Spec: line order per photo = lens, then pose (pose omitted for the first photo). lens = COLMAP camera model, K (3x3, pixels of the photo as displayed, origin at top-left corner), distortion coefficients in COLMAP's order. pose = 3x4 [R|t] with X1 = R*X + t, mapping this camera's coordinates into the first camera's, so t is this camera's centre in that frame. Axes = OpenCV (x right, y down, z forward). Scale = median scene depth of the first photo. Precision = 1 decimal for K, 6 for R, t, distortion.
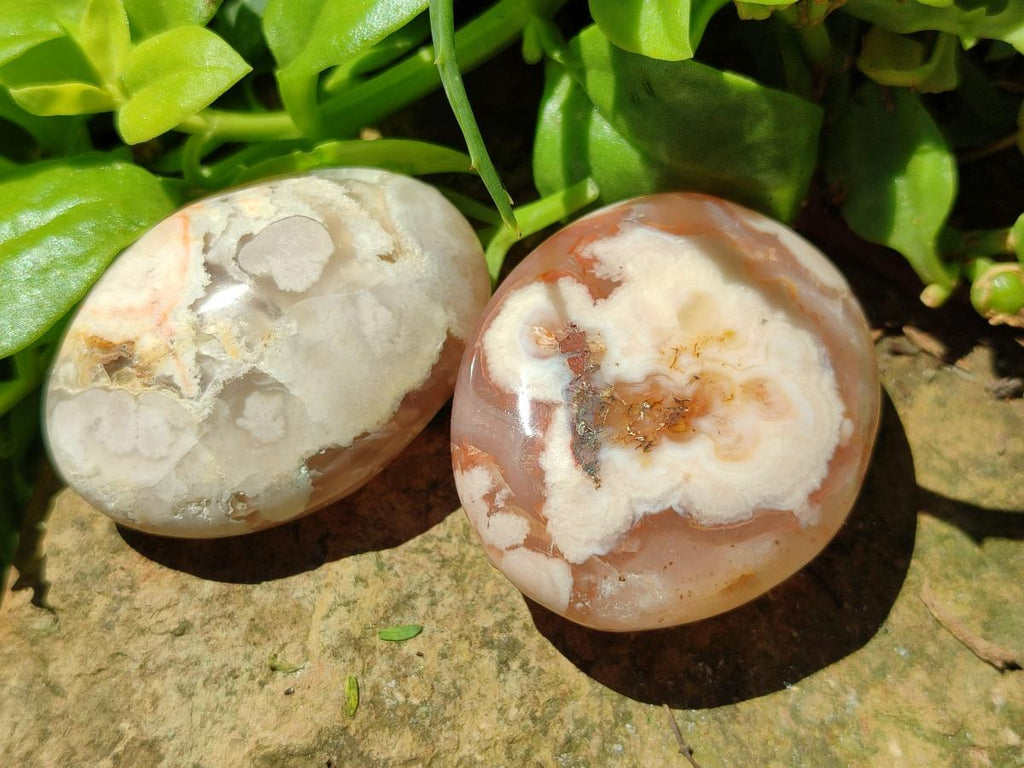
lens RADIAL K [[1526.0, 0, 512.0], [0, 1526.0, 384.0], [0, 0, 1]] dist [0.111556, -0.902922]
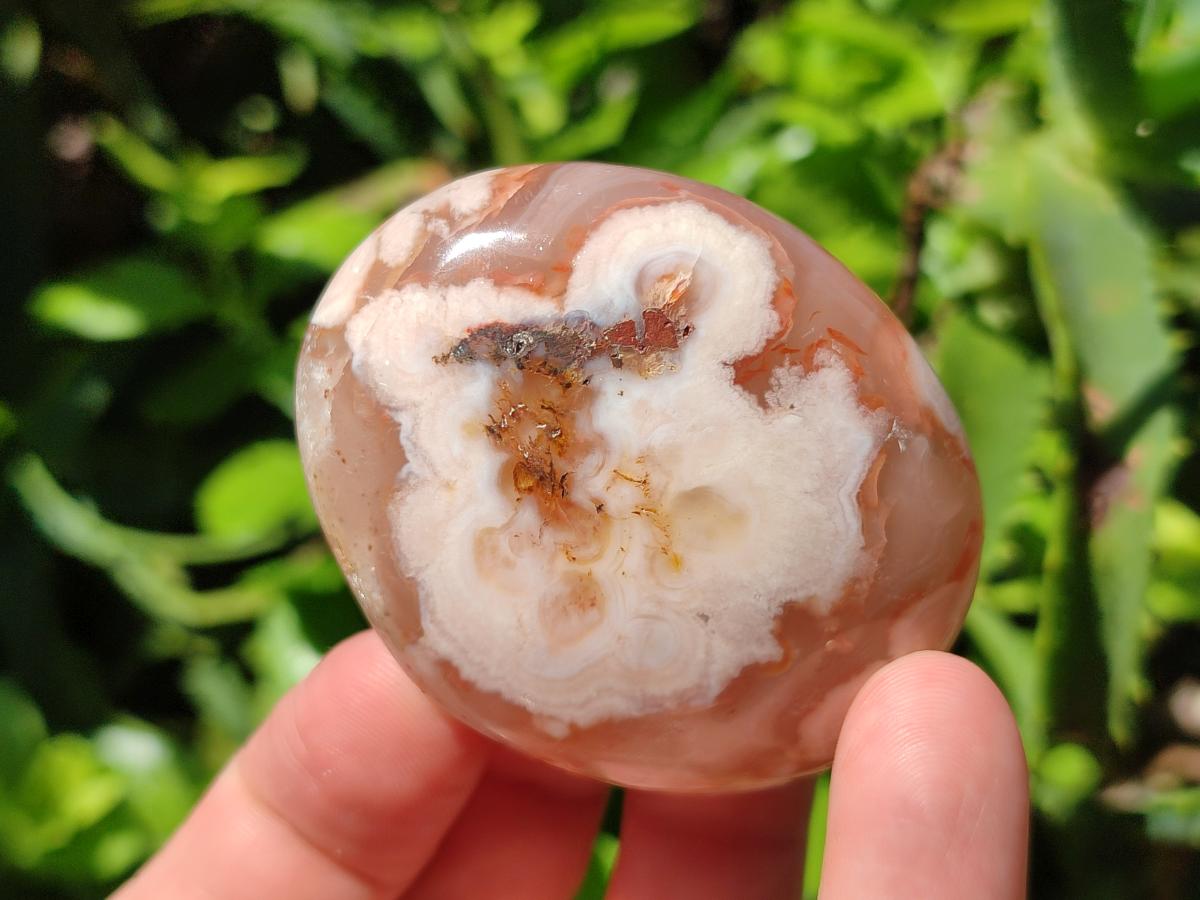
lens RADIAL K [[1788.3, 0, 600.0], [0, 1788.3, 450.0], [0, 0, 1]] dist [0.111556, -0.902922]
pose [[-0.011344, 0.999933, 0.002438, 0.094425], [-0.888894, -0.011201, 0.457975, -0.377233], [0.457972, 0.003028, 0.888962, 0.294475]]
